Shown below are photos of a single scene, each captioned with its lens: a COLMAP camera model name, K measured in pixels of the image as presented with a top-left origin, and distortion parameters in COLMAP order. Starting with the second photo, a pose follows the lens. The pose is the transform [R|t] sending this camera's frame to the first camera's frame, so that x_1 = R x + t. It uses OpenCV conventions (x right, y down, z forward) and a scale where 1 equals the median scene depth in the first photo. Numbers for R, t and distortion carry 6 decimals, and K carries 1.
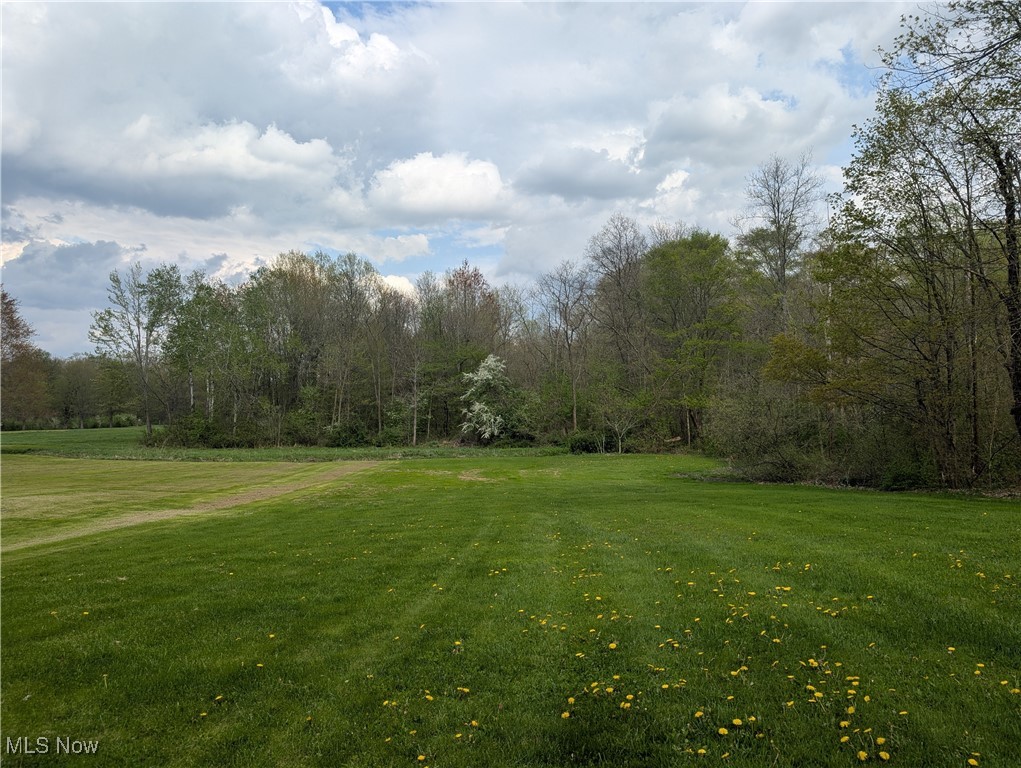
lens RADIAL K [[736.2, 0, 510.5], [0, 736.2, 384.0], [0, 0, 1]] dist [0.080838, -0.088314]
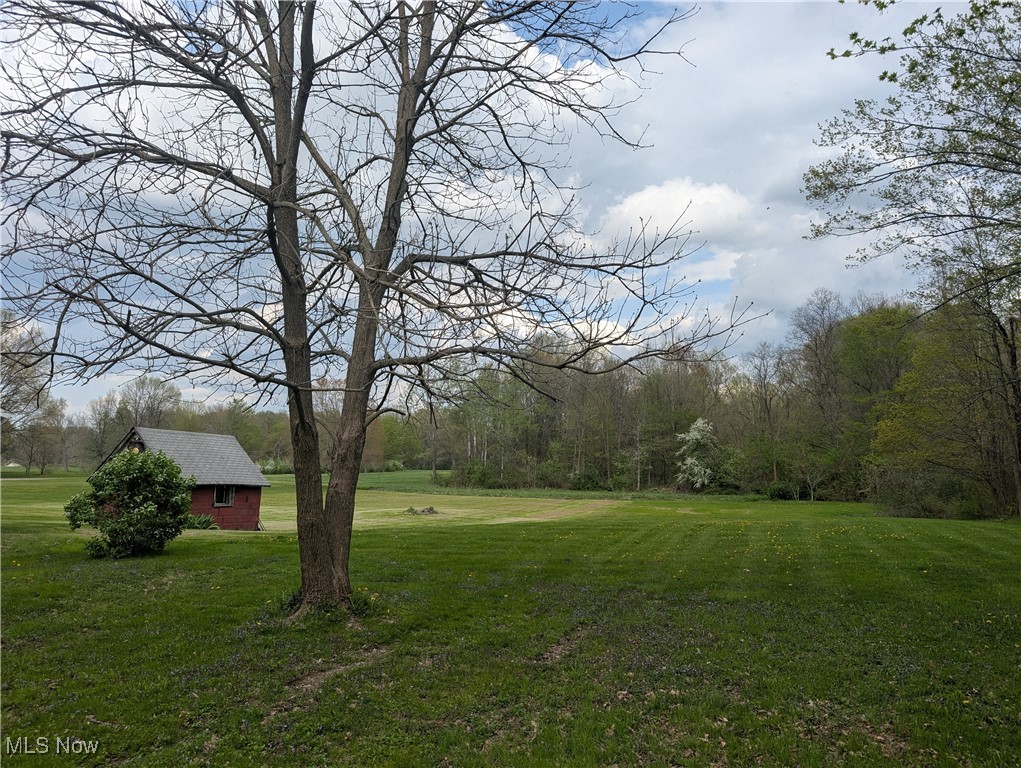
lens RADIAL K [[736.2, 0, 510.5], [0, 736.2, 384.0], [0, 0, 1]] dist [0.080838, -0.088314]
pose [[0.959537, -0.017490, -0.281039, 0.016633], [-0.001023, 0.997846, -0.065593, -0.014912], [0.281581, 0.063226, 0.957452, -0.272127]]
